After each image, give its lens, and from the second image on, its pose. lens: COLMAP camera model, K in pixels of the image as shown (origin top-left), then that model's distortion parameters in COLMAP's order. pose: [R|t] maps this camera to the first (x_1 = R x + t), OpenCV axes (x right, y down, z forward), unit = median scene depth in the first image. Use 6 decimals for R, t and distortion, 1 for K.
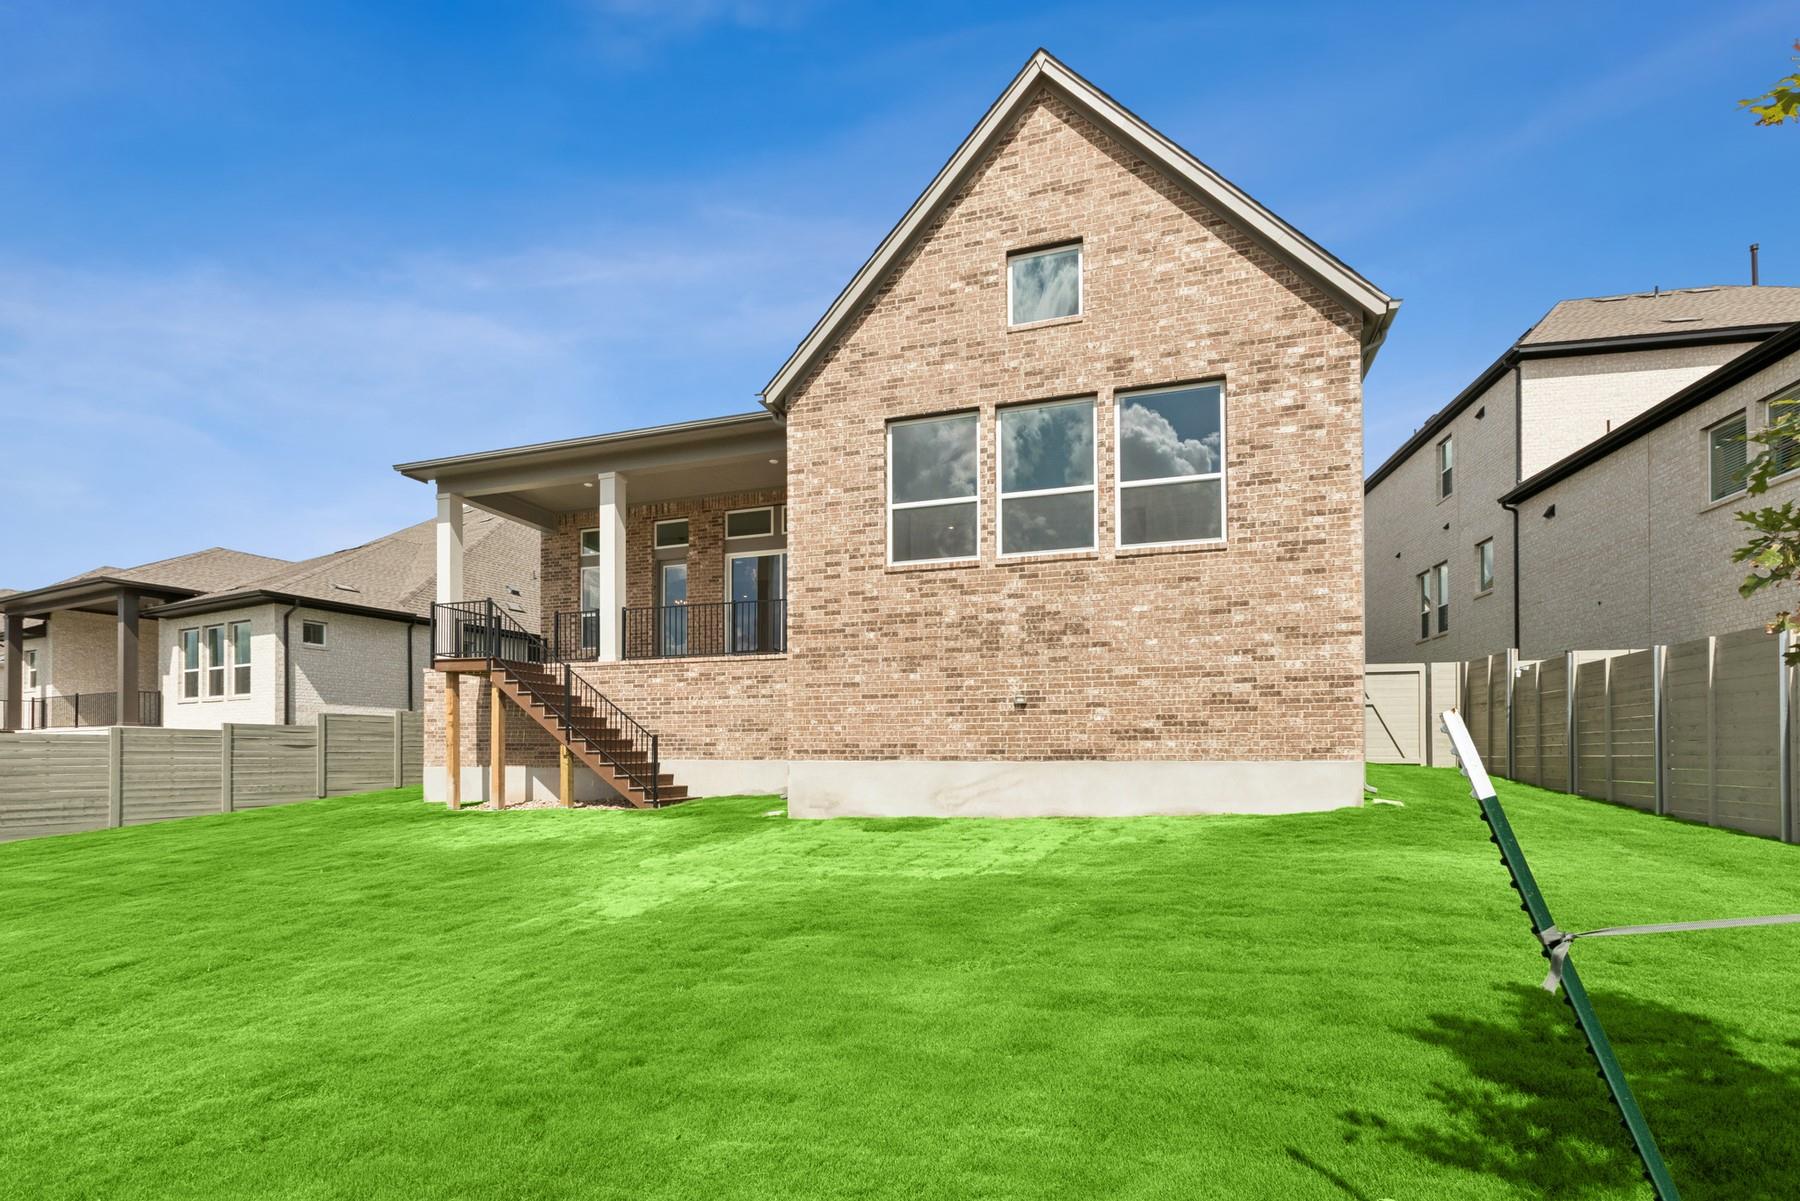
lens RADIAL K [[842.7, 0, 898.8], [0, 842.7, 735.6], [0, 0, 1]] dist [-0.010223, 0.000530]
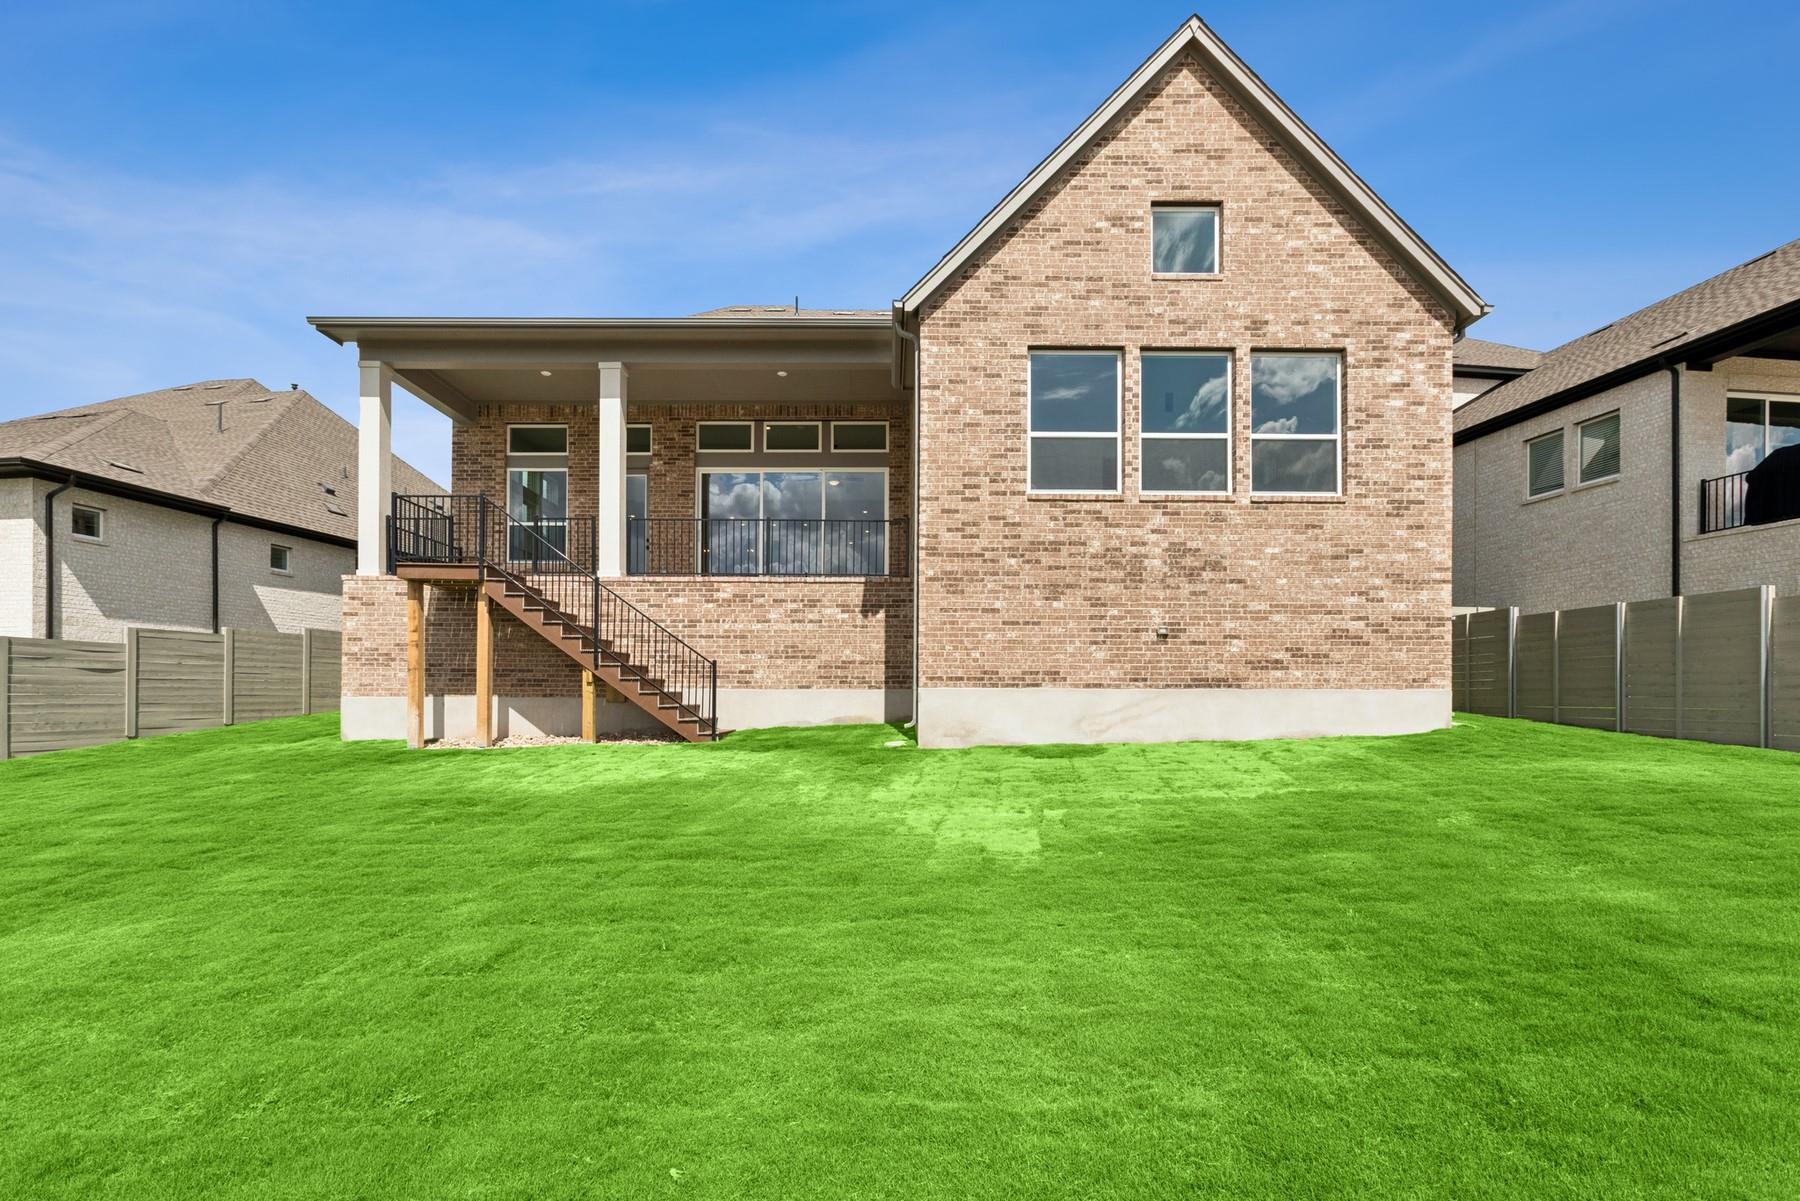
lens RADIAL K [[834.6, 0, 890.4], [0, 834.6, 681.6], [0, 0, 1]] dist [-0.015042, 0.011235]
pose [[0.948377, 0.011179, 0.316947, -0.501125], [-0.012511, 0.999919, 0.002170, 0.022974], [-0.316898, -0.006024, 0.948441, 0.118942]]
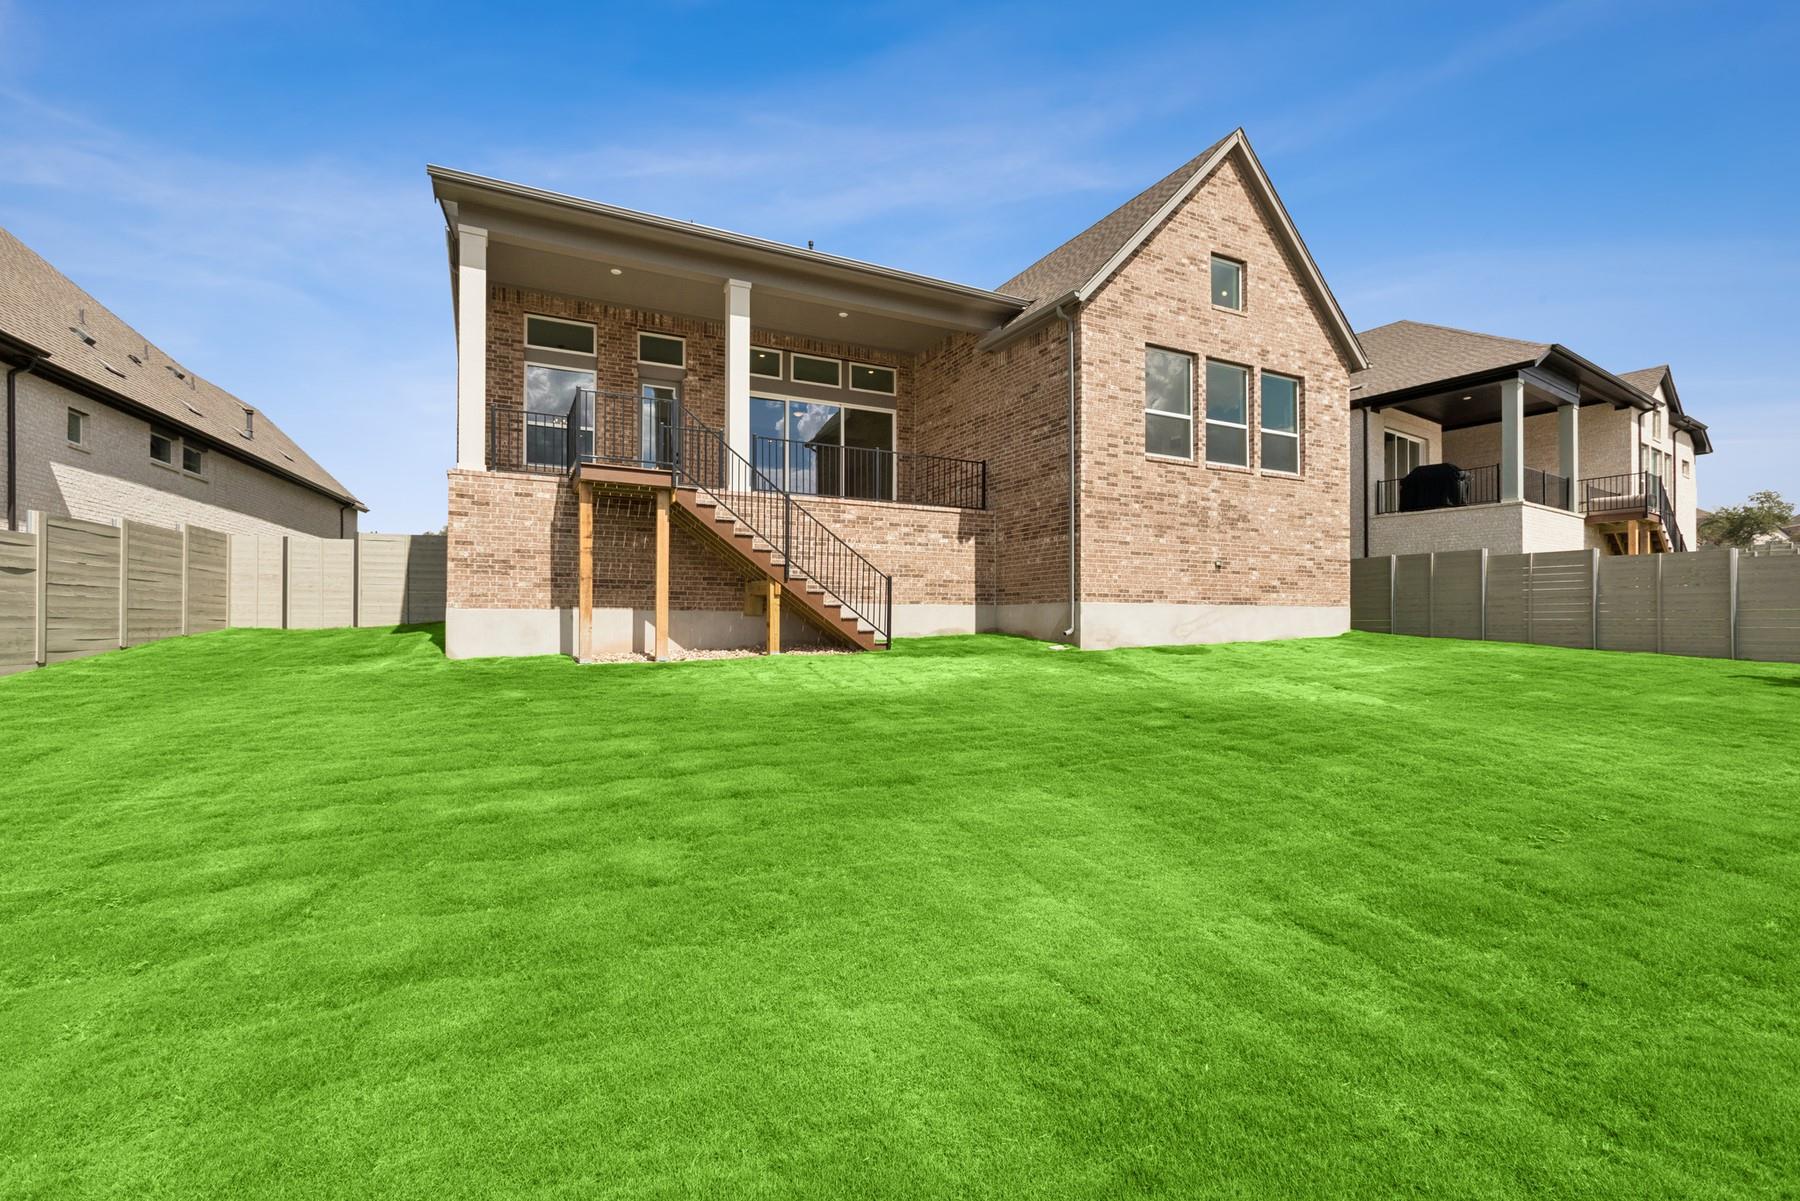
lens RADIAL K [[807.2, 0, 888.1], [0, 807.2, 604.9], [0, 0, 1]] dist [-0.016608, 0.012039]
pose [[0.702957, 0.020931, 0.710924, -1.229791], [-0.018602, 0.999766, -0.011041, 0.055367], [-0.710989, -0.005463, 0.703182, 0.421307]]
